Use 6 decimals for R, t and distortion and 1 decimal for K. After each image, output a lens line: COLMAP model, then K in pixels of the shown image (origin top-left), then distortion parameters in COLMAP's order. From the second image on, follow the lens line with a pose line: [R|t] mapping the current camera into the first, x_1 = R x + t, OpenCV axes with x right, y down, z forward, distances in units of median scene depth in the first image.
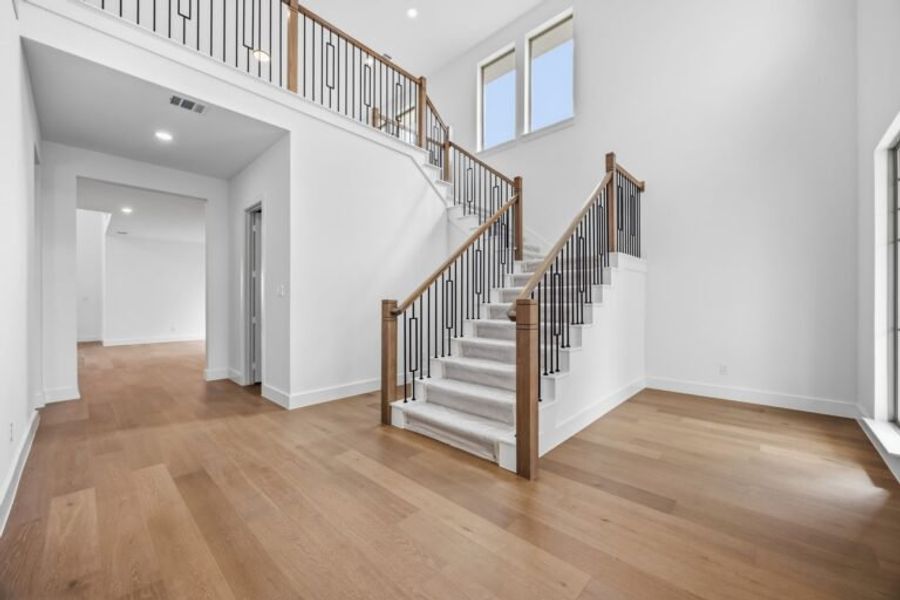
lens RADIAL K [[348.7, 0, 448.0], [0, 348.7, 301.4], [0, 0, 1]] dist [-0.001025, -0.000169]
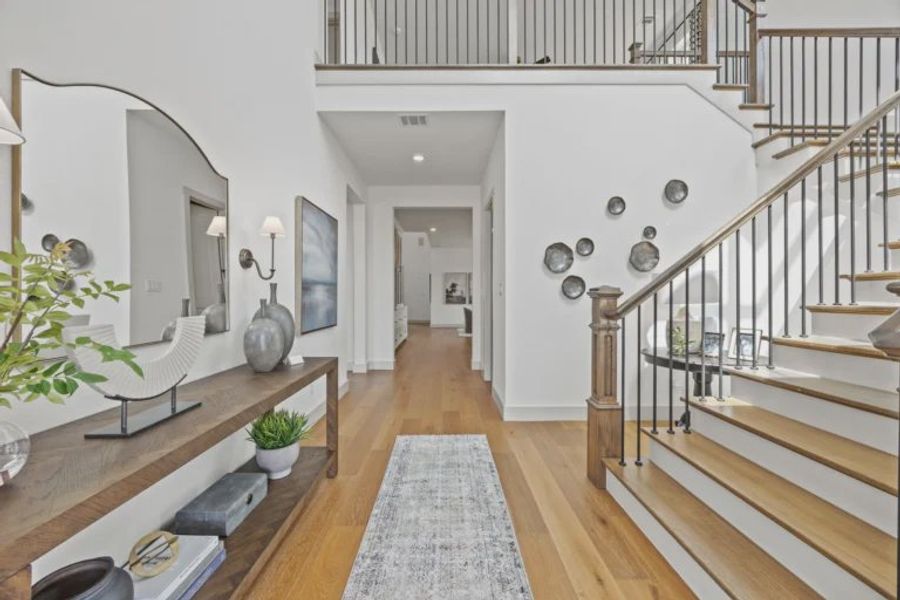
lens RADIAL K [[348.7, 0, 451.6], [0, 348.7, 301.3], [0, 0, 1]] dist [-0.001025, -0.000169]
pose [[0.677044, -0.006542, -0.735914, 0.116369], [0.007733, 0.999969, -0.001775, 0.009097], [0.735902, -0.004489, 0.677073, 0.278041]]
